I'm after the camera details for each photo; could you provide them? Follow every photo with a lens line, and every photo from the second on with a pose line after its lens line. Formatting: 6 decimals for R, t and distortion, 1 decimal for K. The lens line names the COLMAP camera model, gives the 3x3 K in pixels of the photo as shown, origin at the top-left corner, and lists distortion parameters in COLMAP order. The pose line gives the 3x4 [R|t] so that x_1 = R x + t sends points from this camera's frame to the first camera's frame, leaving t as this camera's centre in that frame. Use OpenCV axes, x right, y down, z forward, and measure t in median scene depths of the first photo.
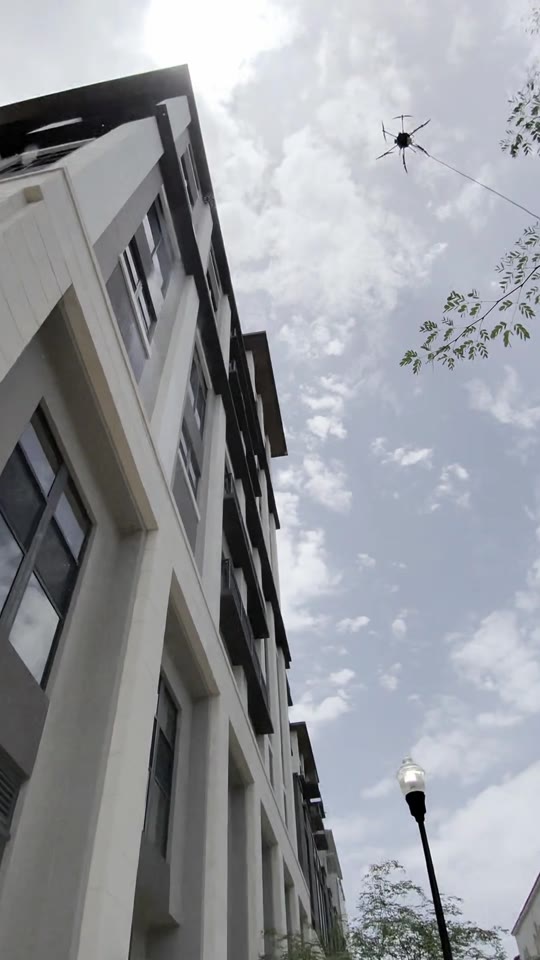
lens RADIAL K [[584.7, 0, 270.0], [0, 584.7, 480.0], [0, 0, 1]] dist [-0.080648, -0.000212]
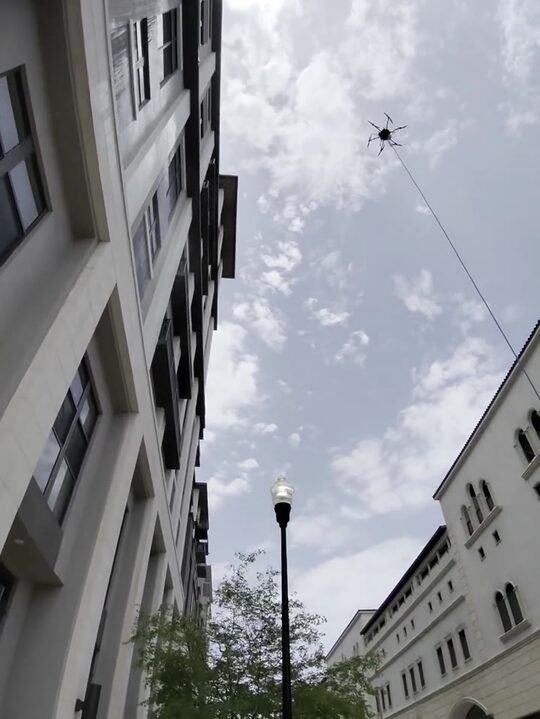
lens RADIAL K [[459.5, 0, 270.0], [0, 459.5, 359.5], [0, 0, 1]] dist [-0.078289, -0.001775]
pose [[0.972006, 0.196153, 0.129341, 0.021468], [-0.207067, 0.975289, 0.077042, 0.091119], [-0.111033, -0.101667, 0.988603, 0.039966]]
